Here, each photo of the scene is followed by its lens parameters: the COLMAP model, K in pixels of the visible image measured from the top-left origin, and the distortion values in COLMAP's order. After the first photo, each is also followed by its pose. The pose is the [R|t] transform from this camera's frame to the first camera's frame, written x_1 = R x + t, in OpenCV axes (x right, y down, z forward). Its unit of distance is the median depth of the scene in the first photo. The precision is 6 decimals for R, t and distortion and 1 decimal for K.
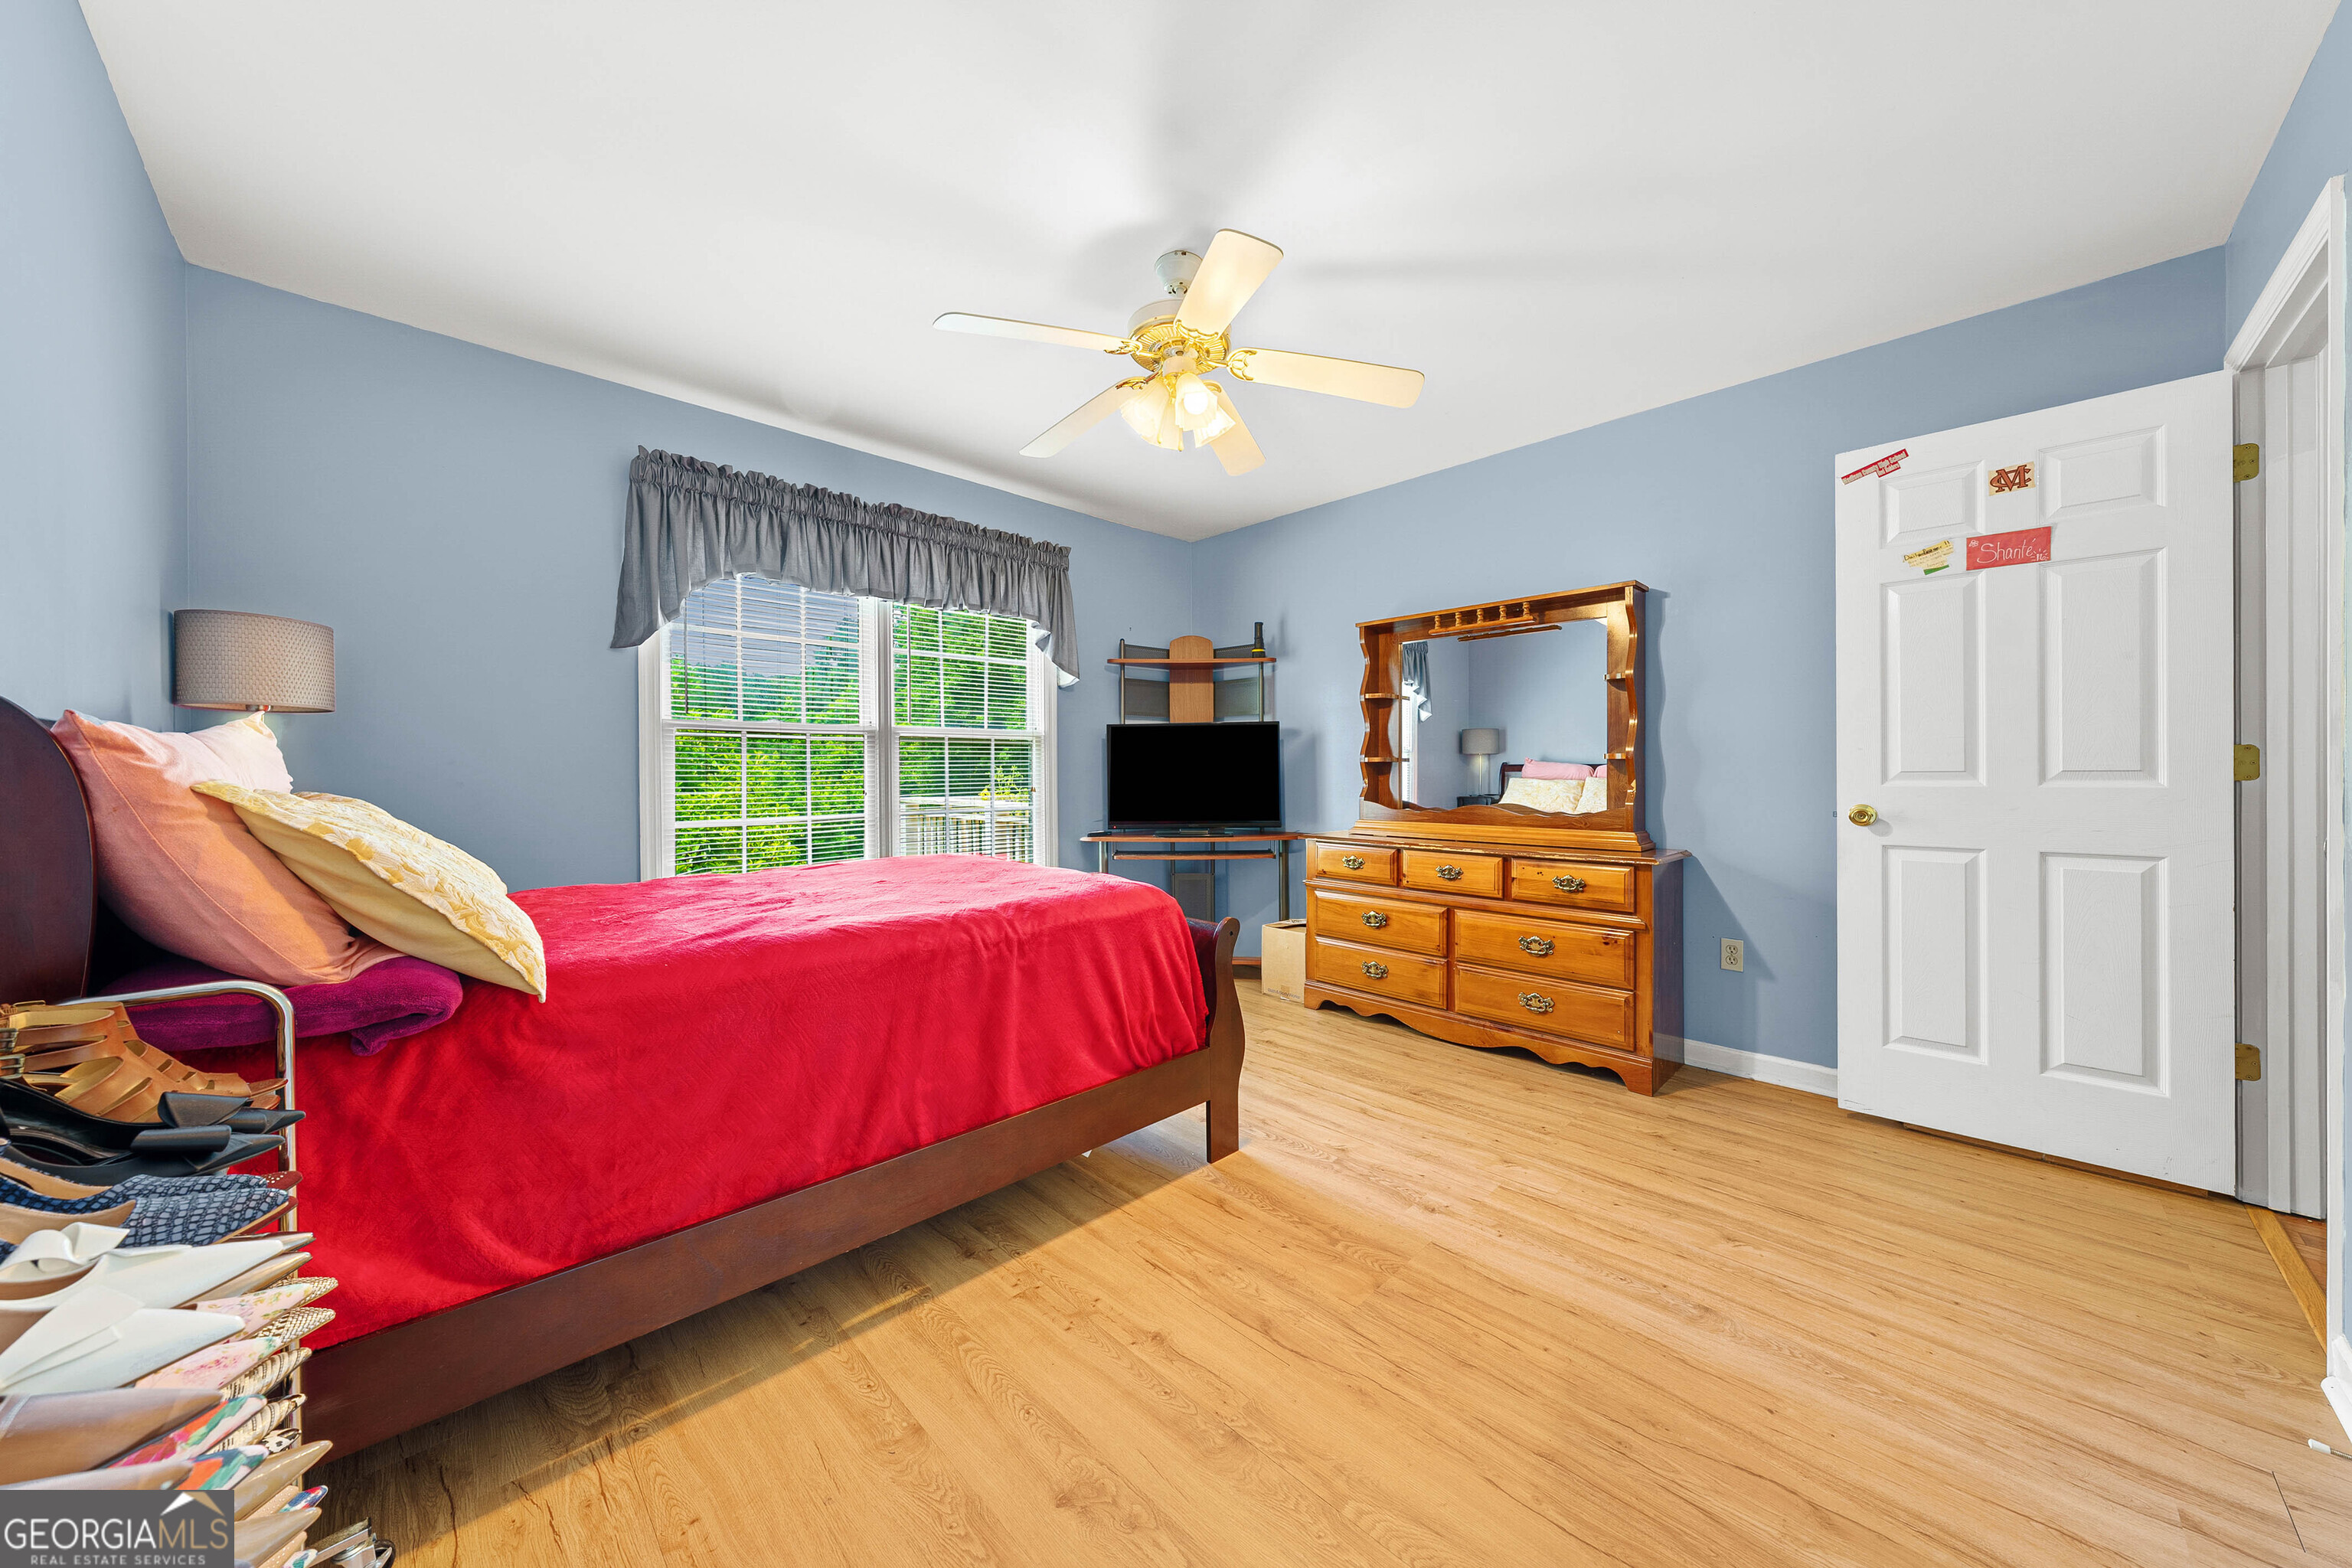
lens RADIAL K [[794.6, 0, 1178.4], [0, 794.6, 774.3], [0, 0, 1]] dist [0.002114, -0.000022]
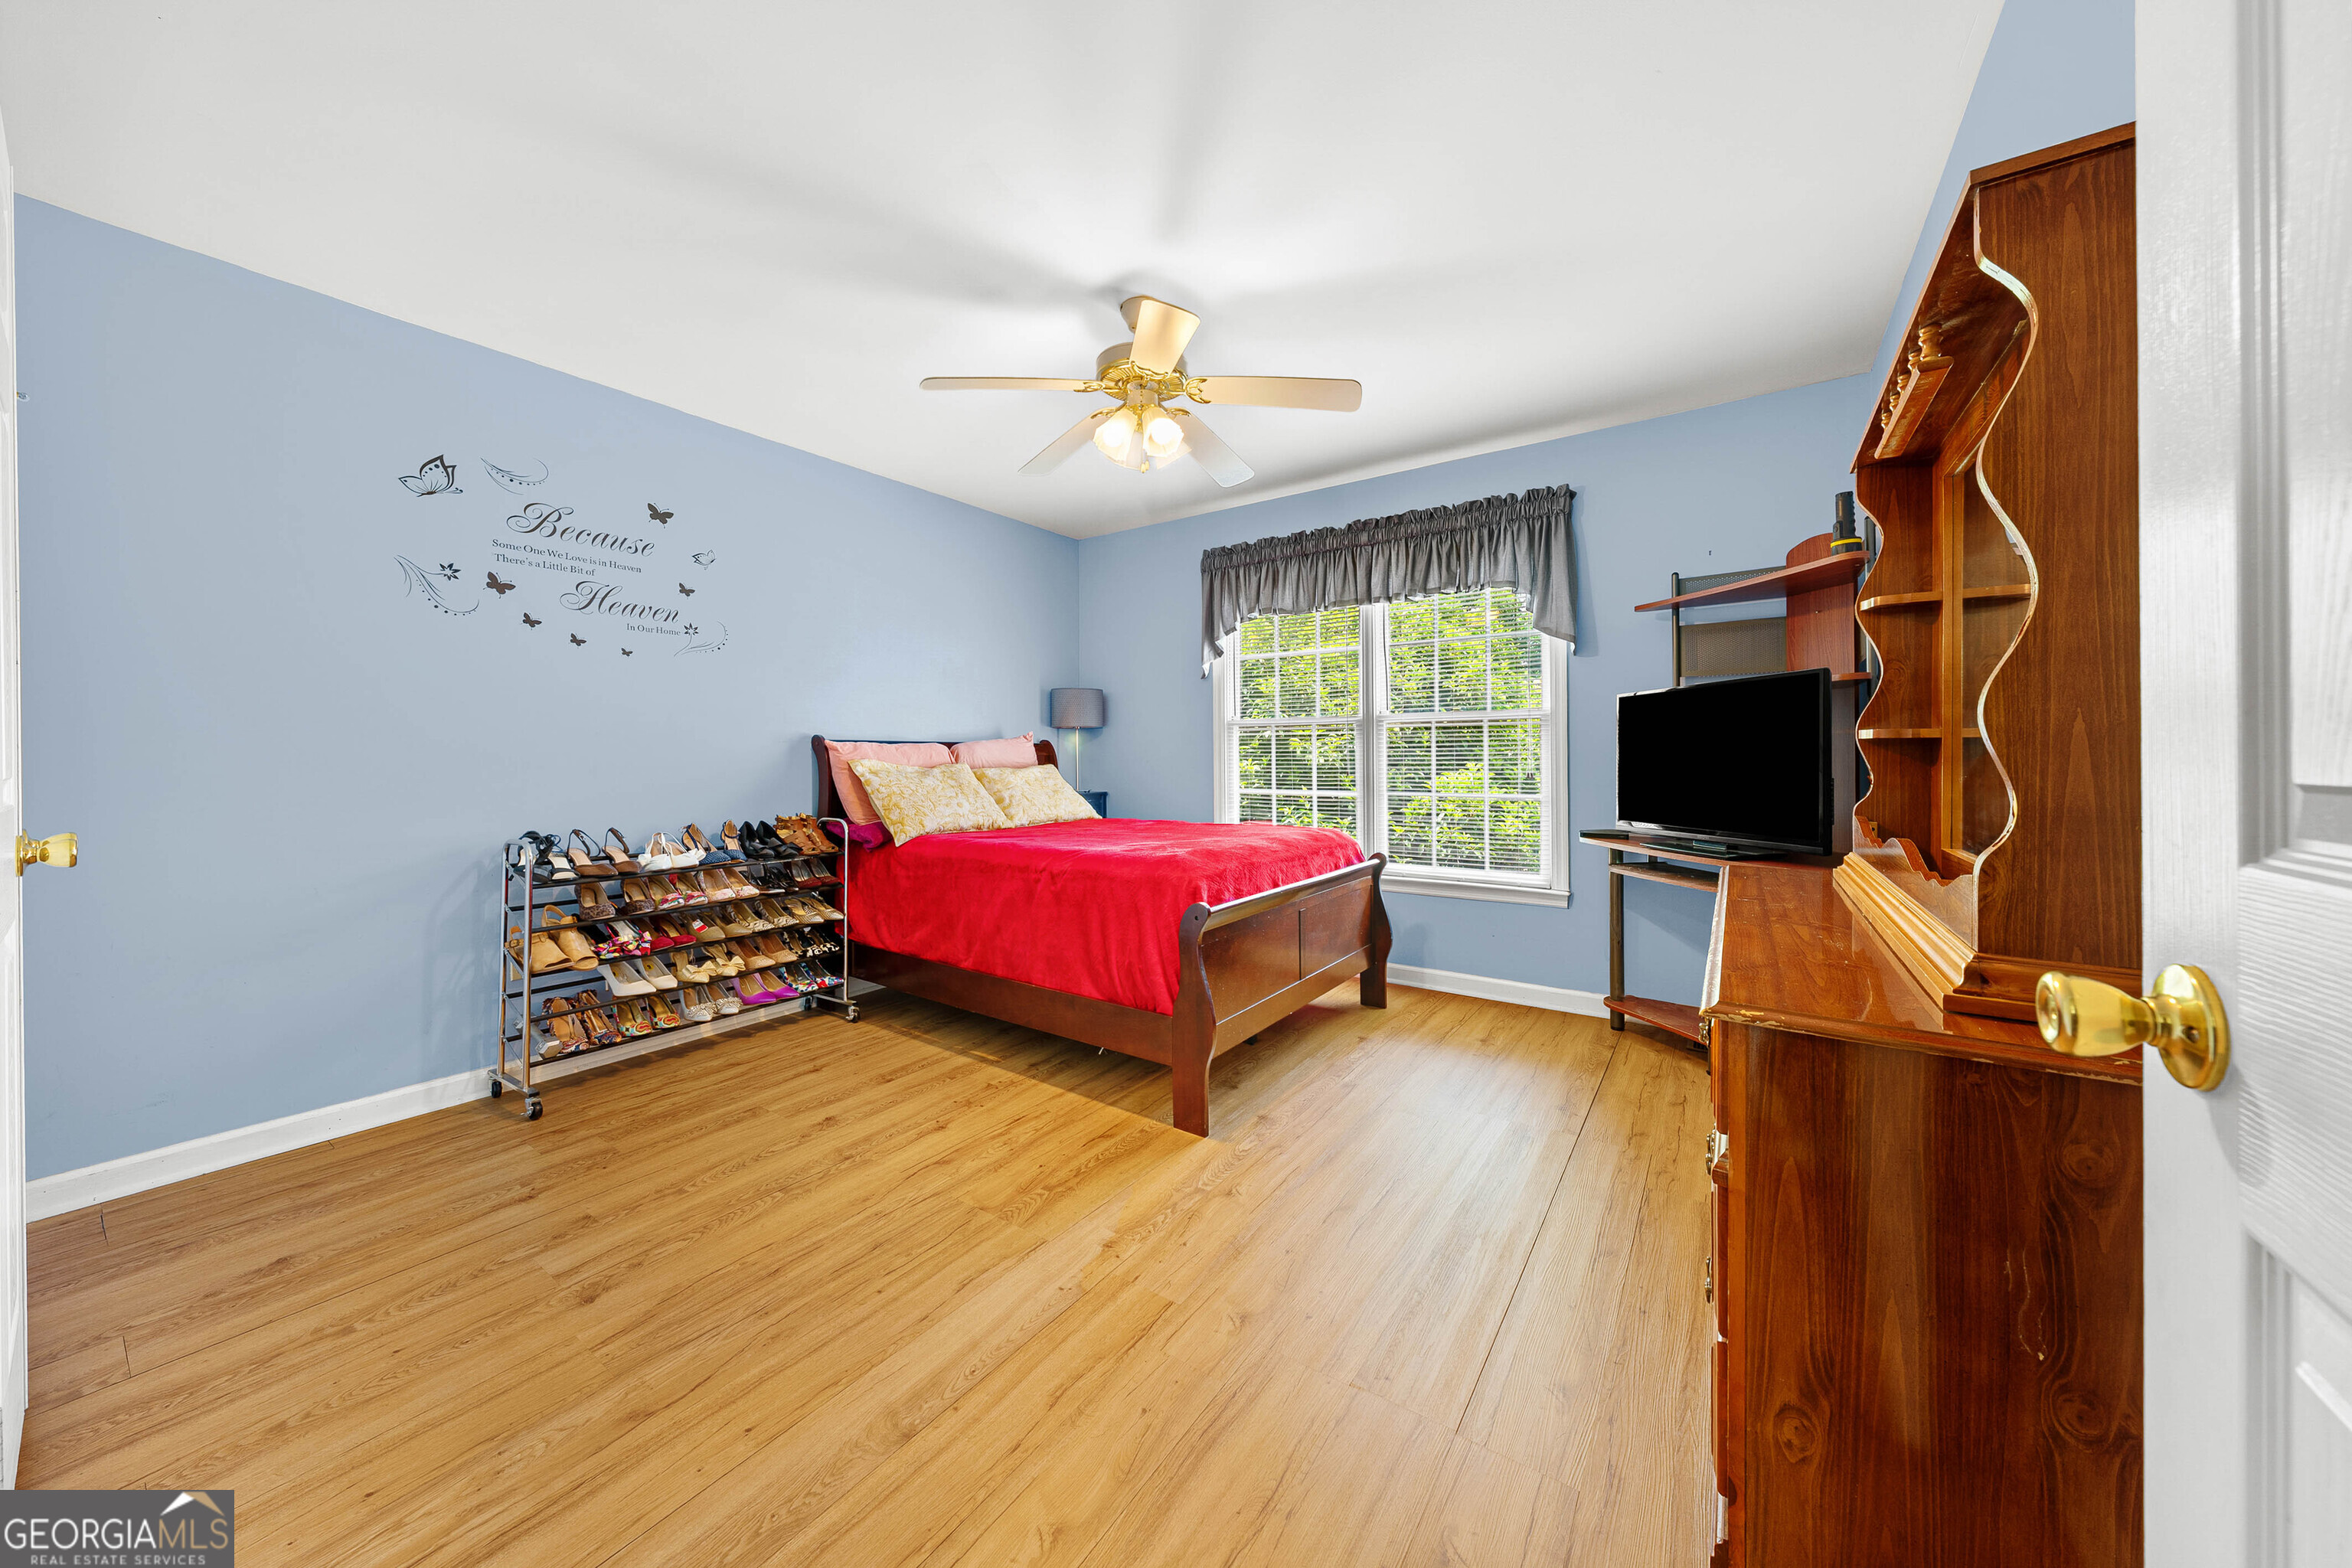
lens RADIAL K [[794.6, 0, 1181.2], [0, 794.6, 764.1], [0, 0, 1]] dist [0.002114, -0.000022]
pose [[0.187609, 0.013506, -0.982151, 1.289151], [-0.002528, 0.999909, 0.013268, -0.010871], [0.982241, -0.000006, 0.187626, 0.969189]]
